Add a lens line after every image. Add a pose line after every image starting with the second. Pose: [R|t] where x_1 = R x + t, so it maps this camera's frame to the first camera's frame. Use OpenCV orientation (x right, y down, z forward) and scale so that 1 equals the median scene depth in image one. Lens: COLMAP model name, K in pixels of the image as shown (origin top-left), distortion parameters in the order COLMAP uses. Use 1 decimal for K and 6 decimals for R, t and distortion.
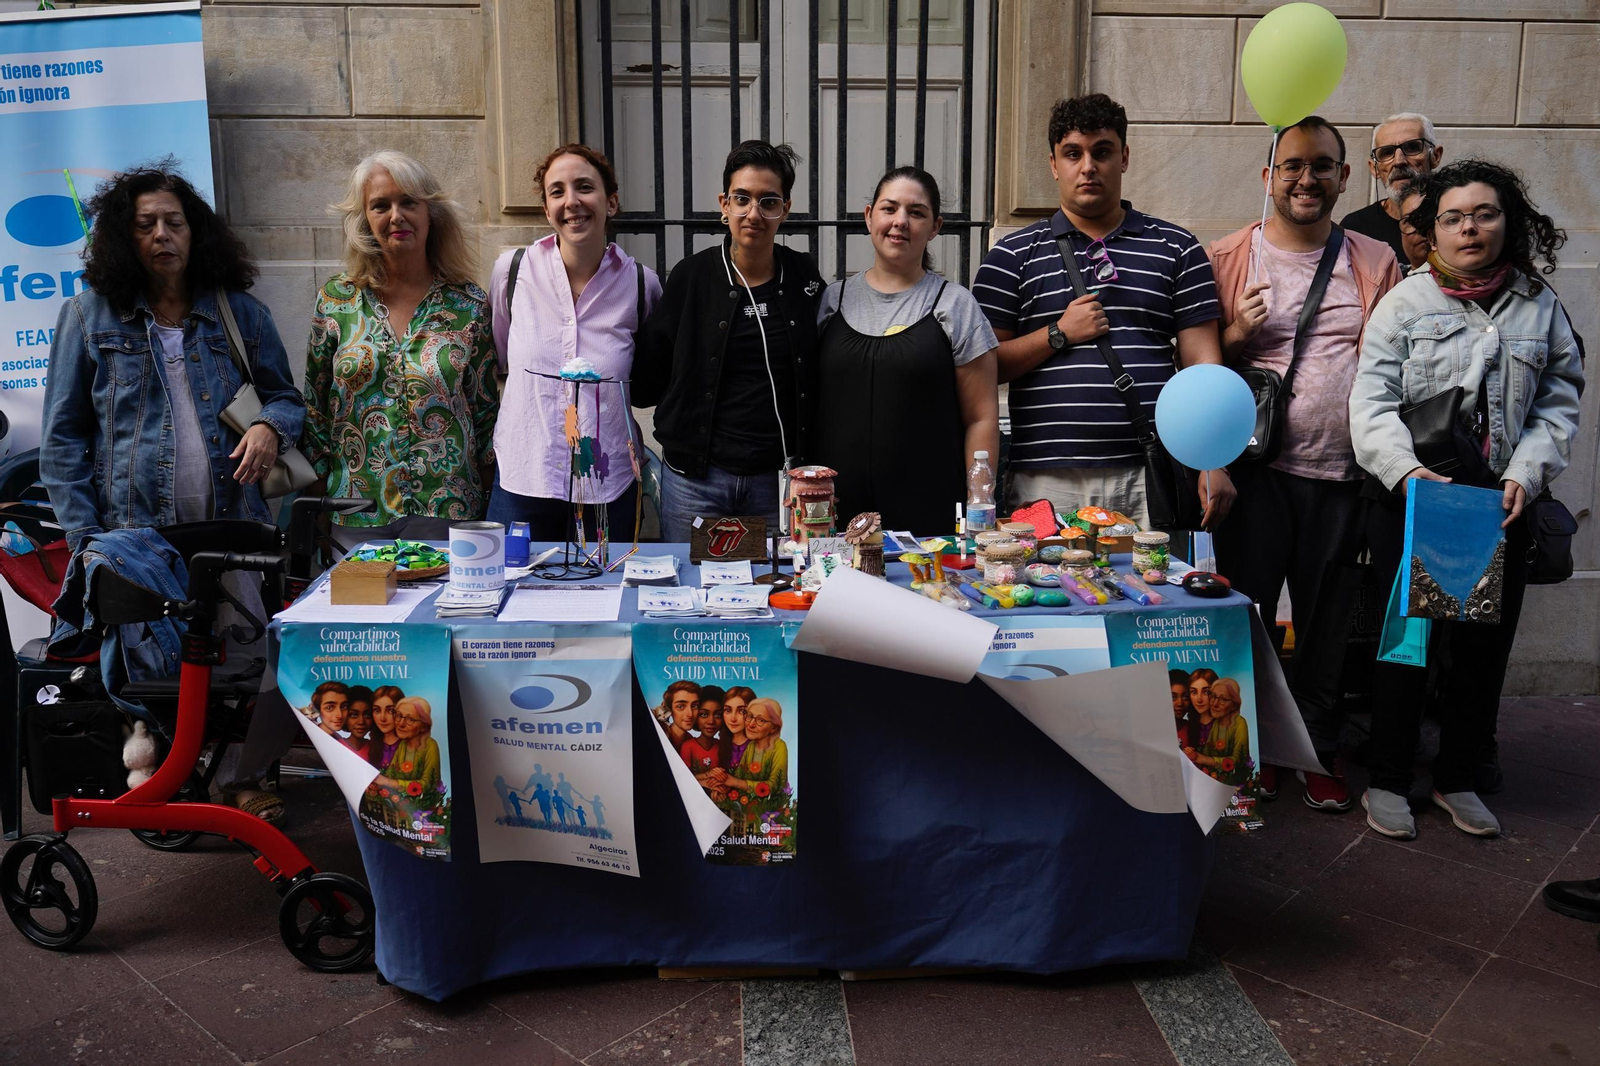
lens RADIAL K [[1303.7, 0, 800.0], [0, 1303.7, 533.0], [0, 0, 1]] dist [-0.009305, 0.002591]
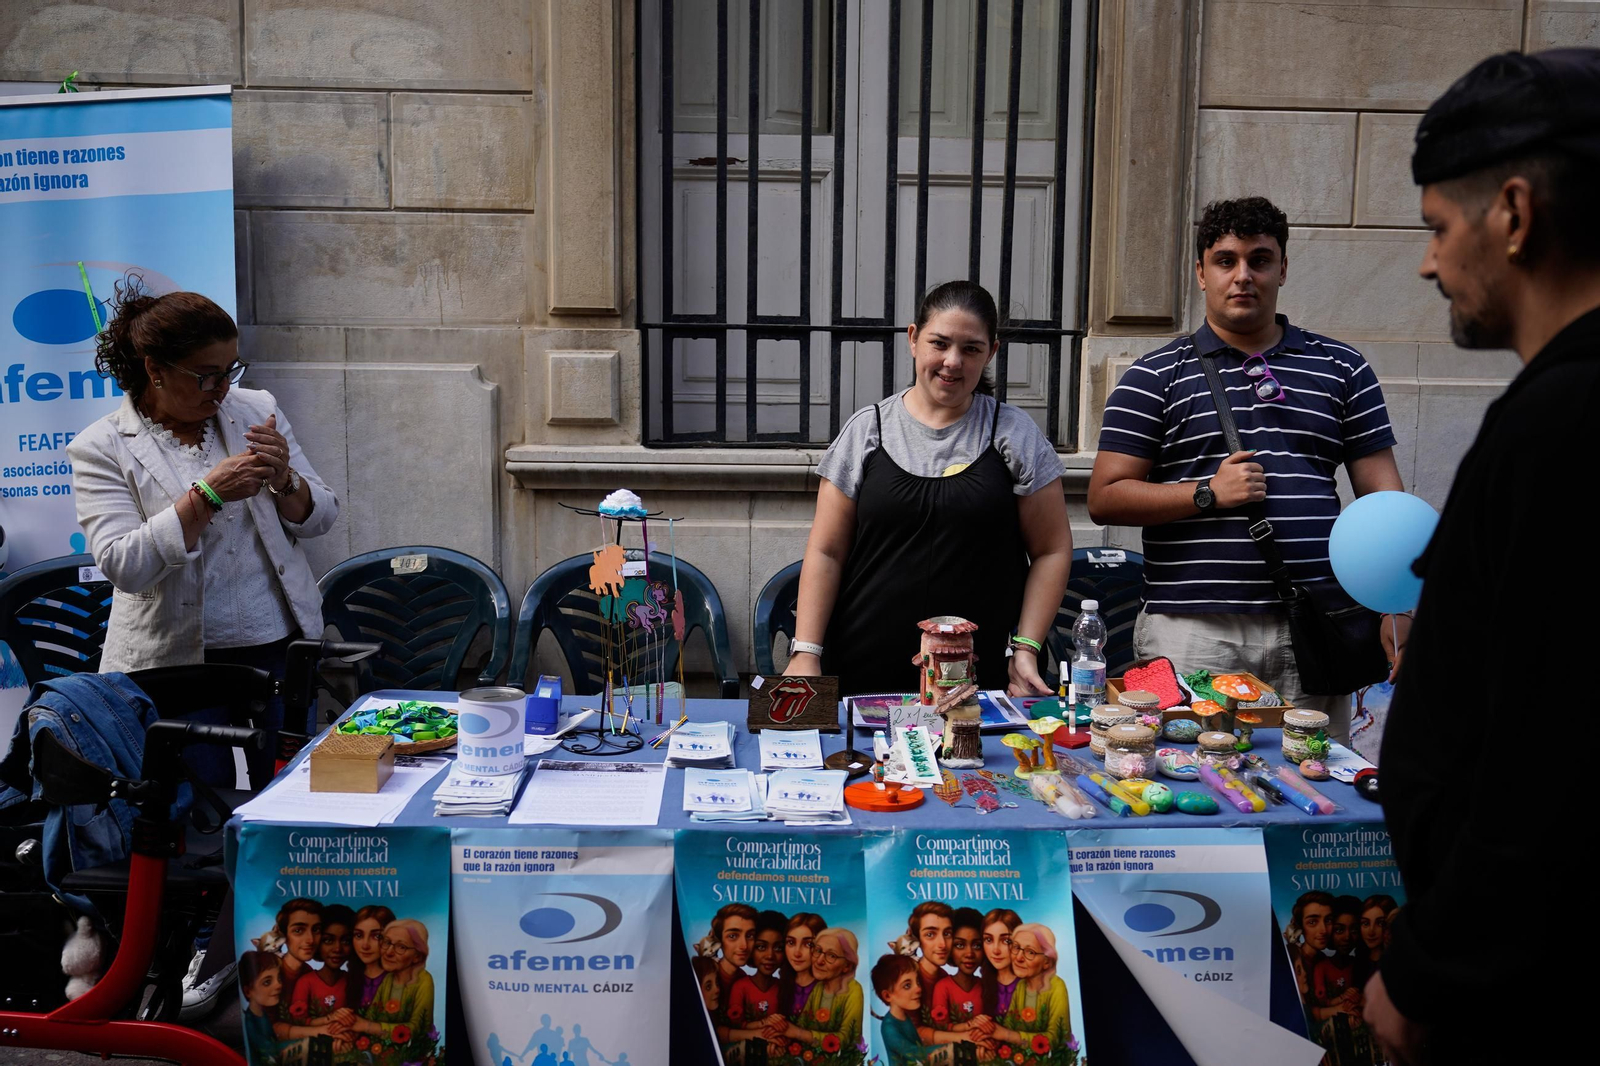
lens RADIAL K [[1252.5, 0, 800.0], [0, 1252.5, 533.0], [0, 0, 1]] dist [-0.003953, -0.003838]
pose [[0.999081, 0.019433, -0.038217, -0.017027], [-0.021790, 0.997822, -0.062259, -0.043662], [0.036924, 0.063035, 0.997328, 0.145669]]
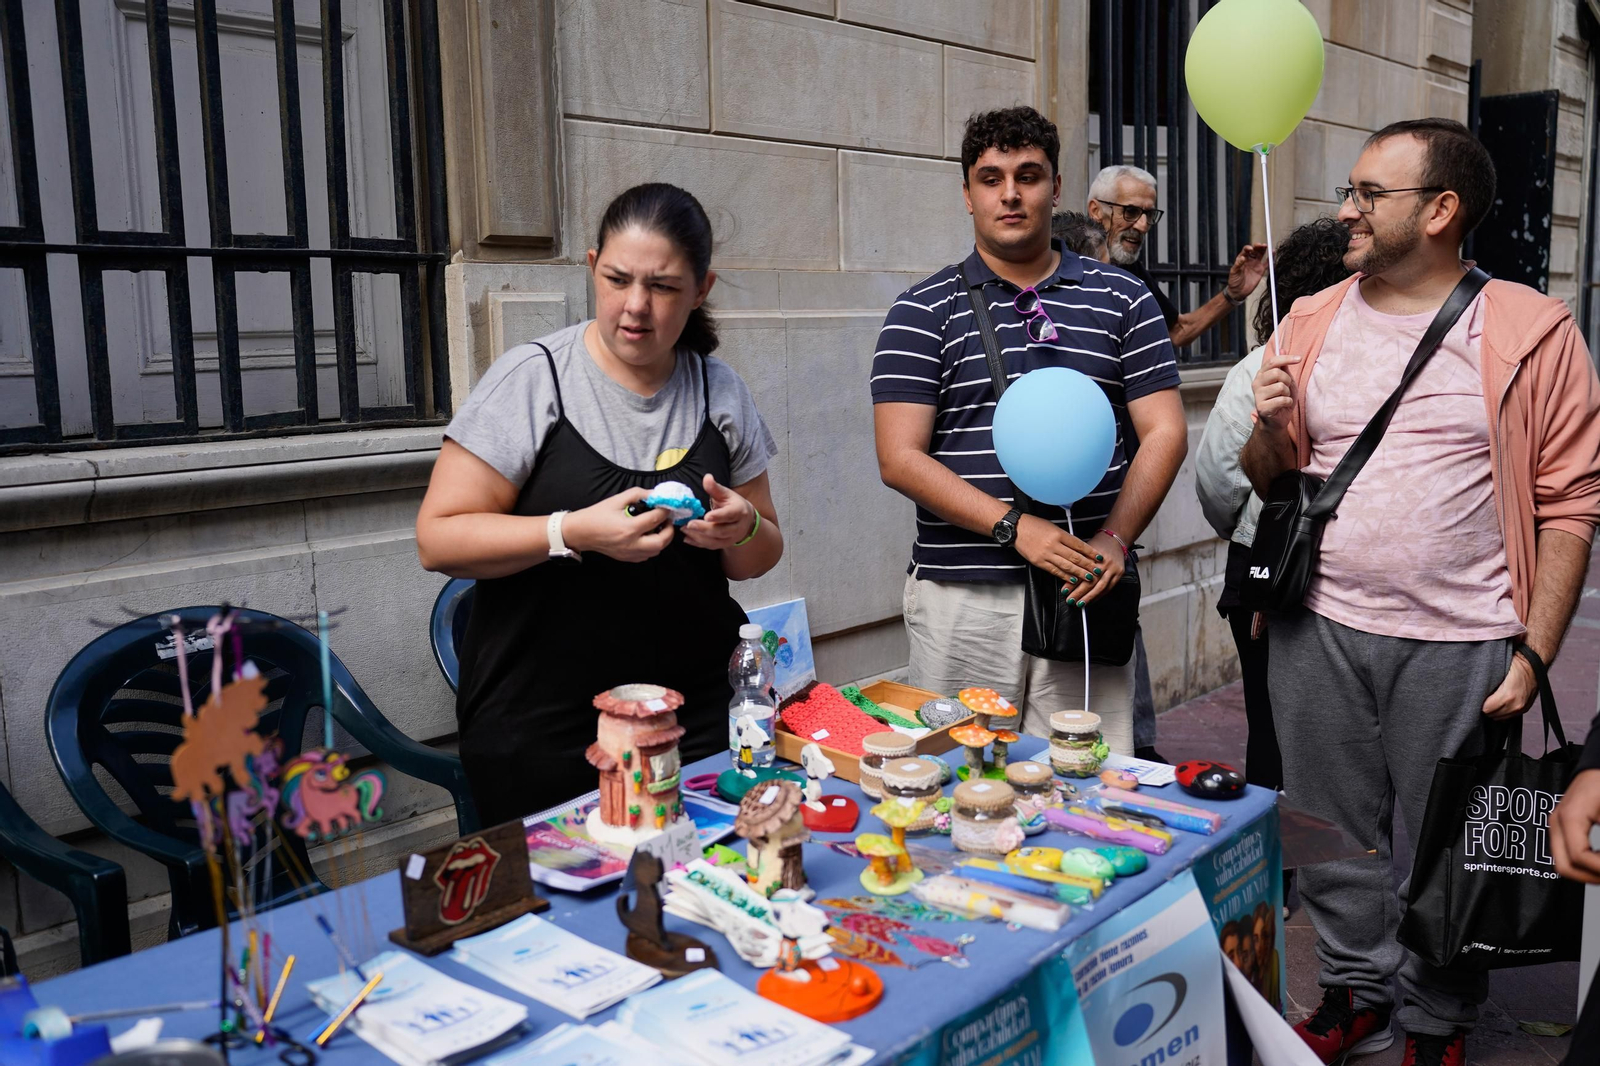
lens RADIAL K [[1448.9, 0, 800.0], [0, 1448.9, 533.0], [0, 0, 1]] dist [0.013985, 0.005406]
pose [[0.732660, -0.110425, 0.671577, -0.257976], [0.137624, 0.990403, 0.012707, -0.094673], [-0.666535, 0.083115, 0.740826, 0.393637]]
